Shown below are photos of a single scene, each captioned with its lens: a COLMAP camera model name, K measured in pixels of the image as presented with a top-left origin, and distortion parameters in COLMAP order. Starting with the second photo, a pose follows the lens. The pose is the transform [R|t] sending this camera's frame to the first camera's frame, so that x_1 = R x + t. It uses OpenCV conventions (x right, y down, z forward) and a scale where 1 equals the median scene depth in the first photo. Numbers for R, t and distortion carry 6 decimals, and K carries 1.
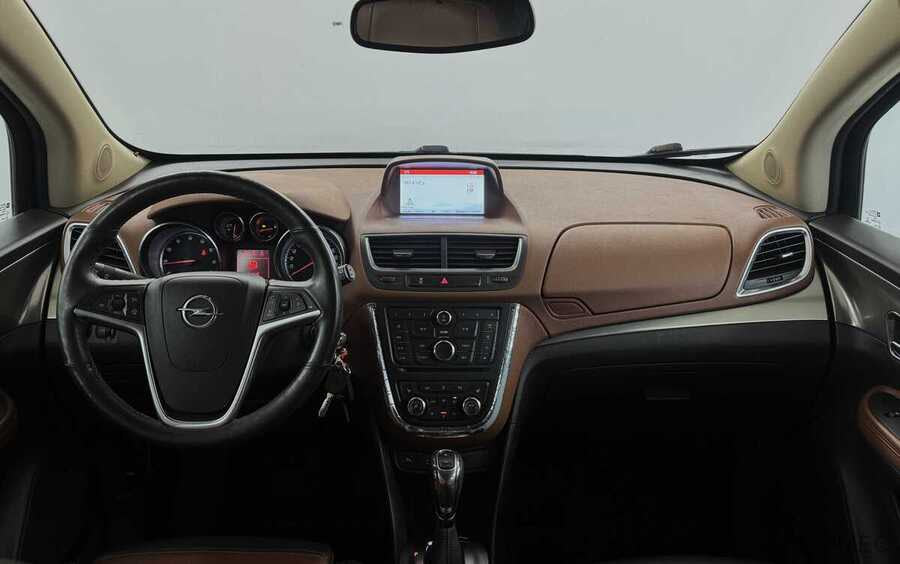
lens RADIAL K [[757.4, 0, 449.8], [0, 757.4, 282.5], [0, 0, 1]] dist [0.011058, -0.013729]
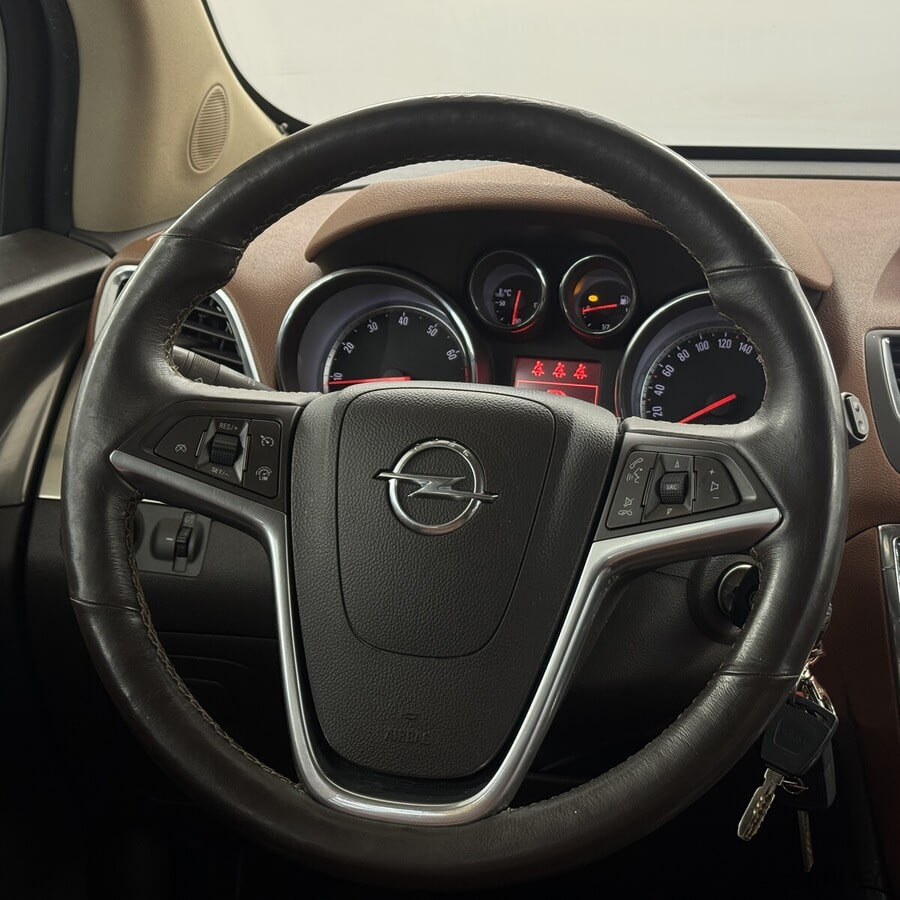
lens RADIAL K [[1485.6, 0, 450.1], [0, 1485.6, 449.4], [0, 0, 1]] dist [0.184501, 0.000000]
pose [[0.972007, 0.058127, -0.227649, -0.162244], [-0.080415, 0.992701, -0.089880, 0.081534], [0.220763, 0.105671, 0.969586, 0.317014]]
